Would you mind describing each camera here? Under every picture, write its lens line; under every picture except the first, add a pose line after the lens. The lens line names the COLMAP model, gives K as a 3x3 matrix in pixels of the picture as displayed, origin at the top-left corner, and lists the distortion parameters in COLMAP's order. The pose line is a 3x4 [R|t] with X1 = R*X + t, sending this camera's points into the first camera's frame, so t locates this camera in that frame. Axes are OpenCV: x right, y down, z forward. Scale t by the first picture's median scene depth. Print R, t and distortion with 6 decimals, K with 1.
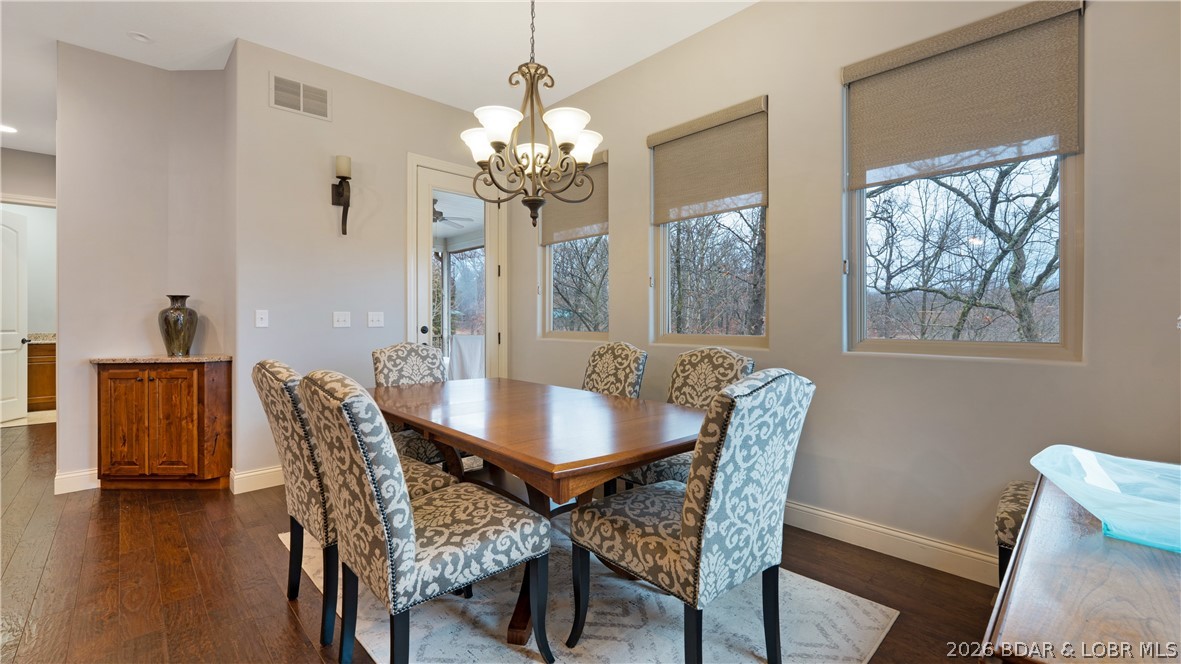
lens RADIAL K [[488.2, 0, 590.5], [0, 488.2, 332.0], [0, 0, 1]] dist [-0.002785, -0.000235]
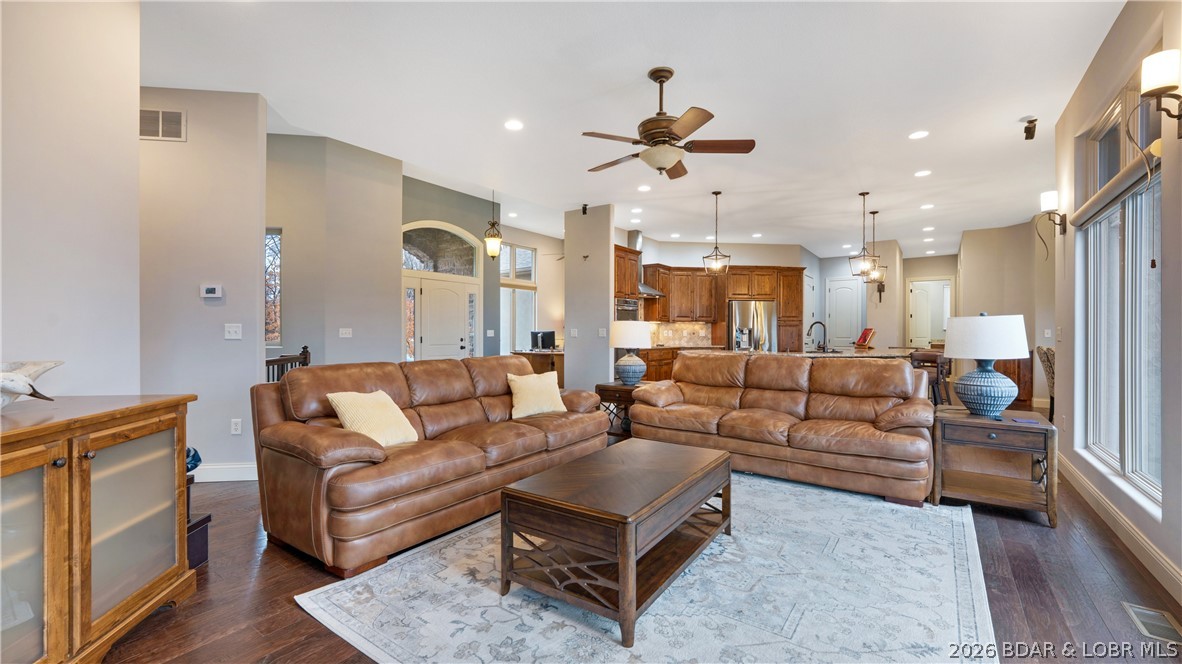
lens RADIAL K [[488.6, 0, 591.0], [0, 488.6, 332.0], [0, 0, 1]] dist [-0.002785, -0.000235]
pose [[0.184755, -0.003332, -0.982779, 1.185334], [-0.016534, 0.999842, -0.006498, 0.016708], [0.982646, 0.017450, 0.184671, -1.536789]]
